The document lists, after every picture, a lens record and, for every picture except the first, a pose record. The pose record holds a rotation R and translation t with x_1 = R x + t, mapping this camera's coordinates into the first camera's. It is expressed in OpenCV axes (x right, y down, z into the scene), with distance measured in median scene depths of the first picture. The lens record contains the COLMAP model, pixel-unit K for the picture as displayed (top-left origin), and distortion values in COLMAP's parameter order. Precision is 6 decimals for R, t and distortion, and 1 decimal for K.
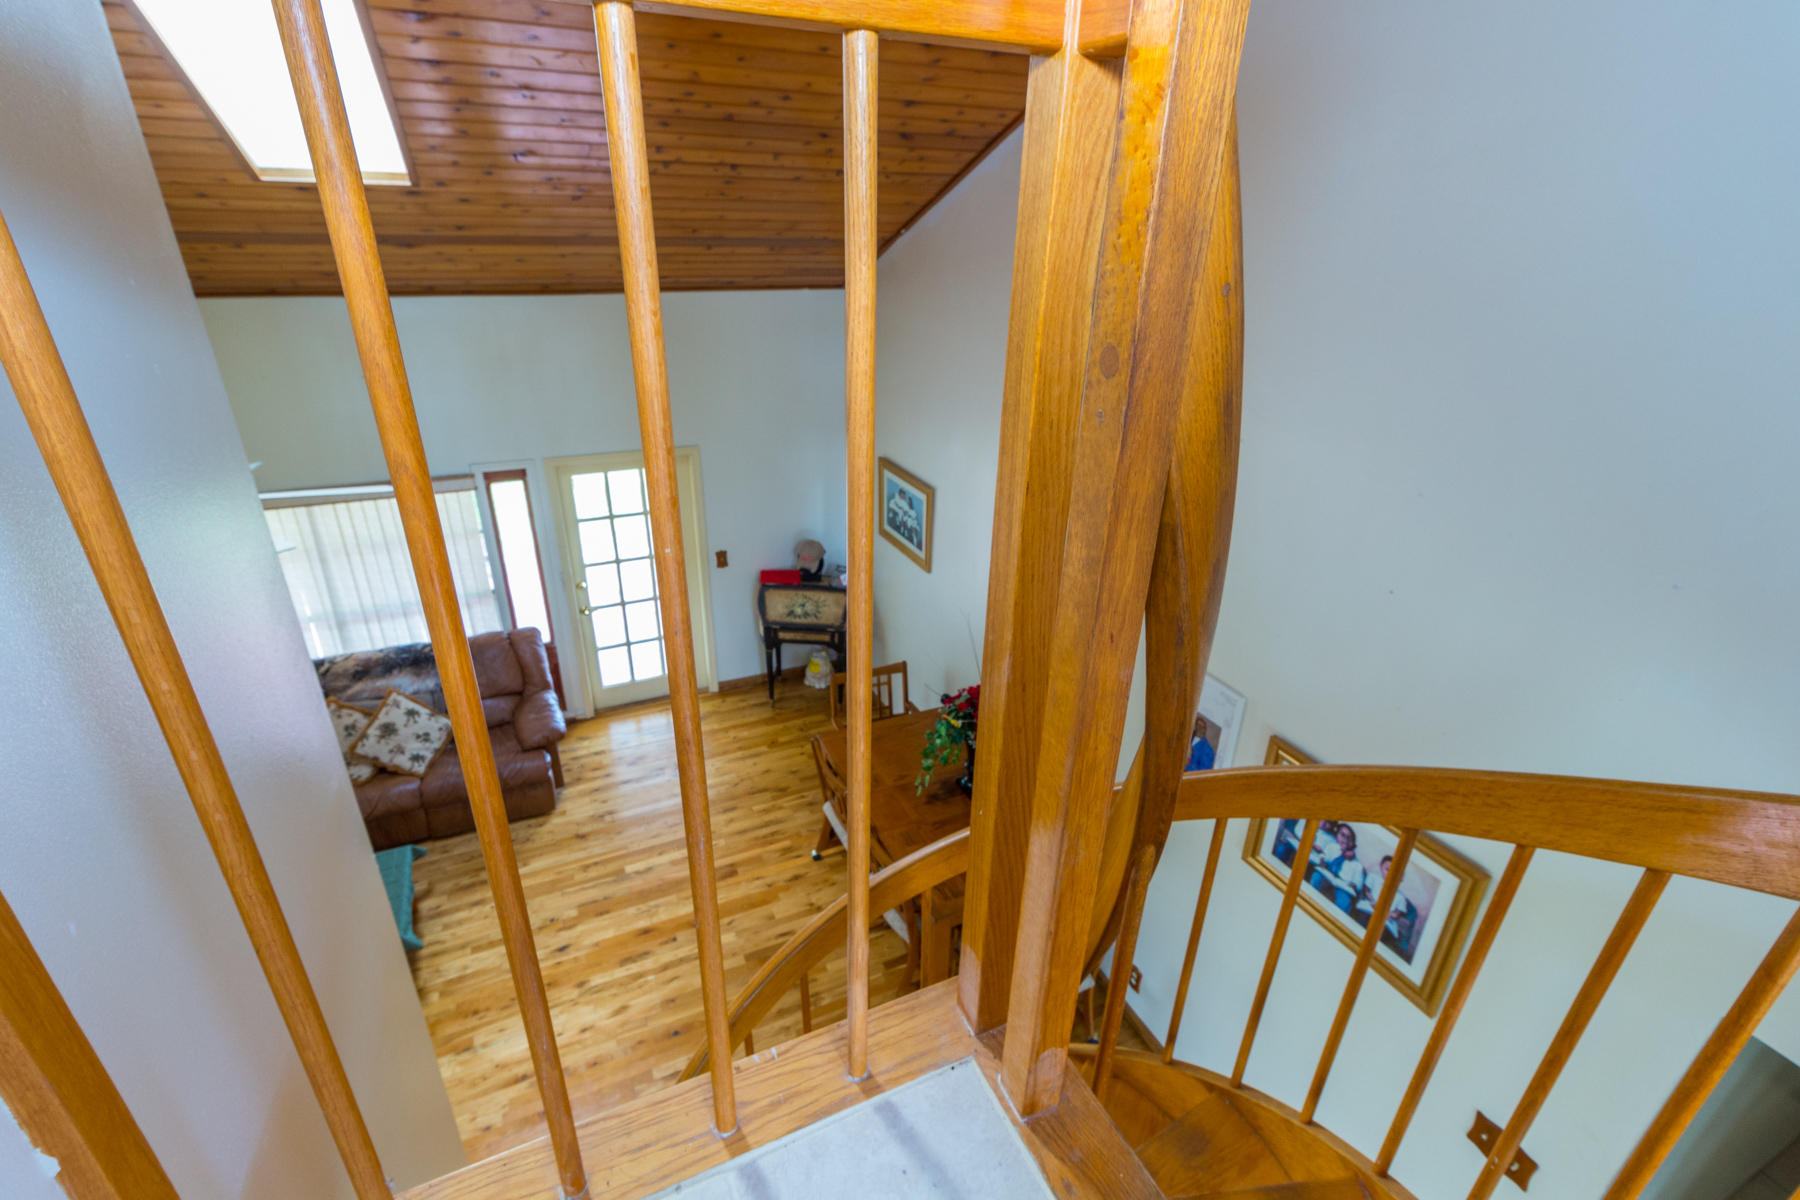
lens RADIAL K [[829.4, 0, 897.6], [0, 829.4, 601.0], [0, 0, 1]] dist [-0.006988, -0.002165]
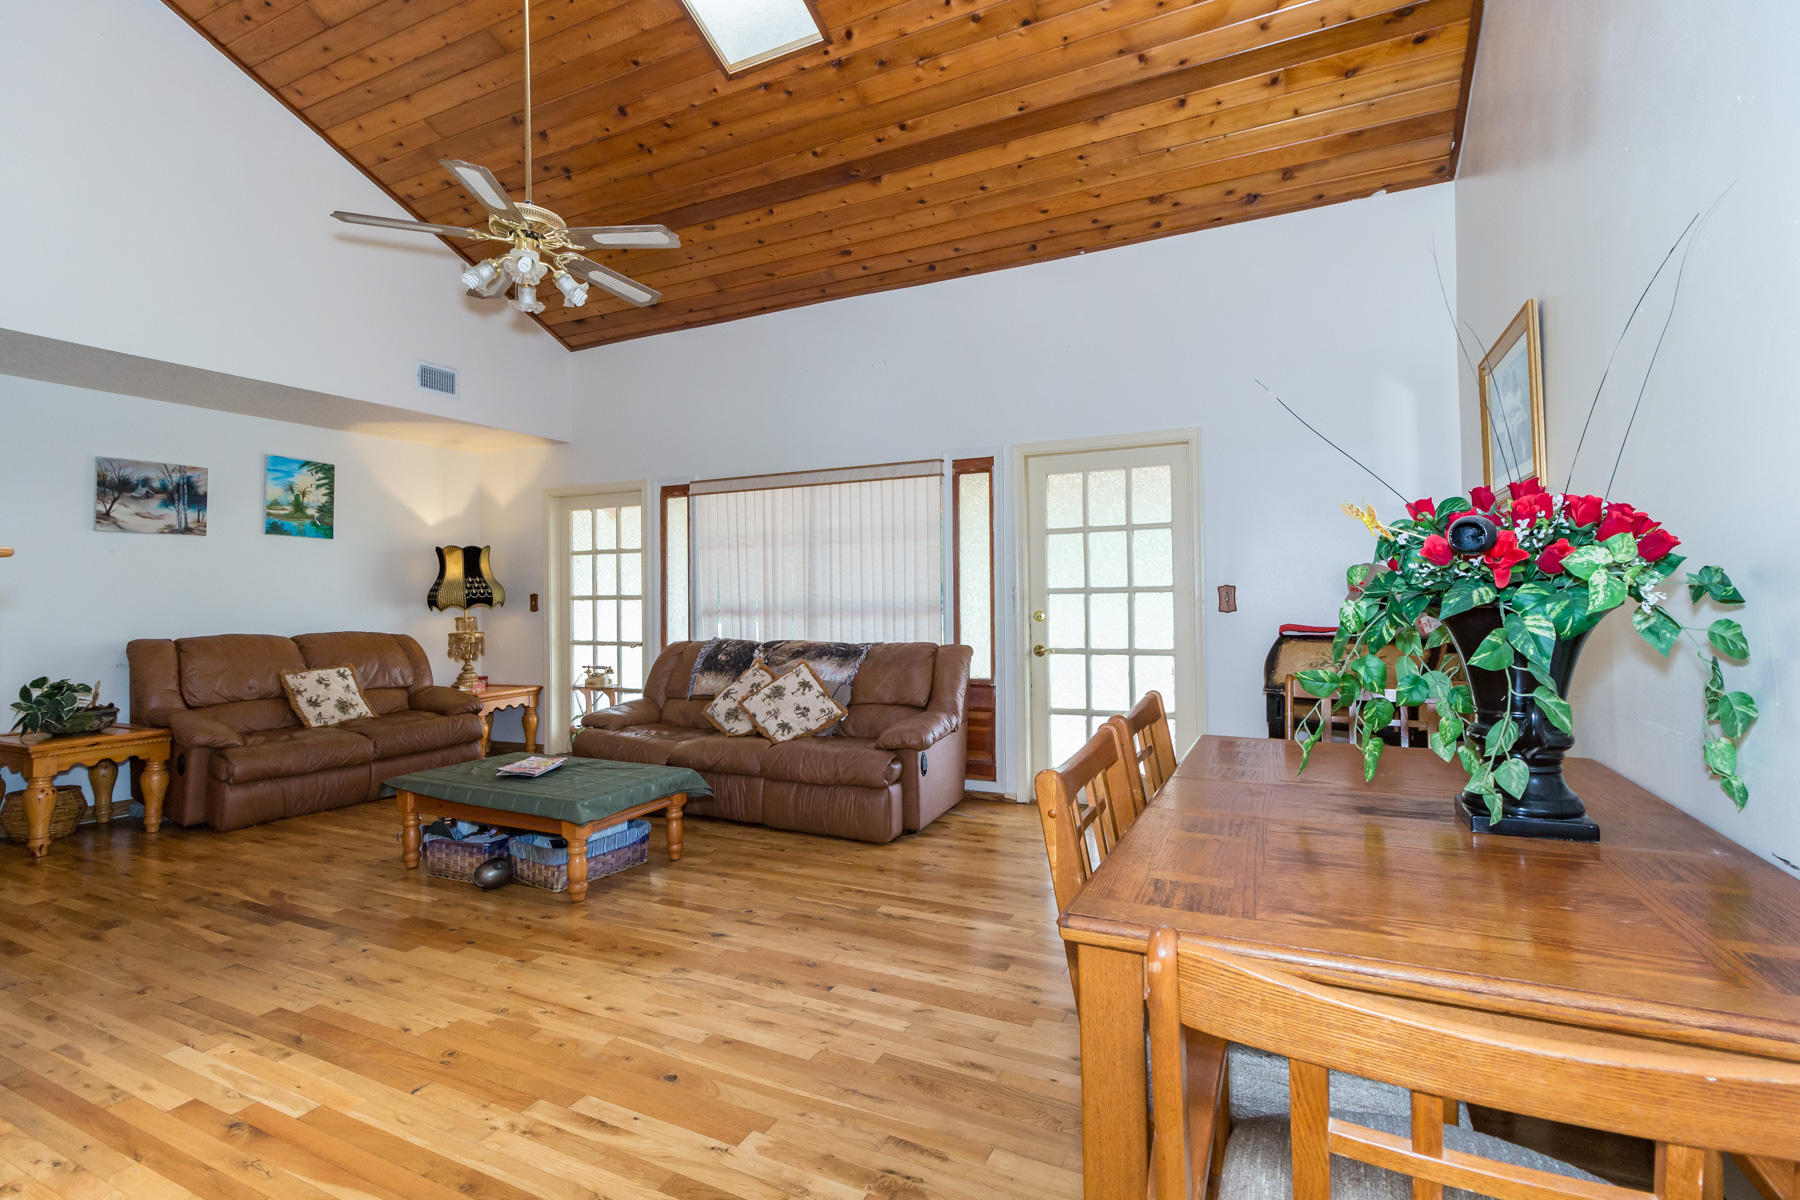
lens RADIAL K [[829.4, 0, 901.6], [0, 829.4, 594.5], [0, 0, 1]] dist [-0.006988, -0.002165]
pose [[0.625524, -0.033760, -0.779474, 0.180853], [-0.315062, 0.903052, -0.291947, 0.276529], [0.713762, 0.428203, 0.554244, 0.535053]]
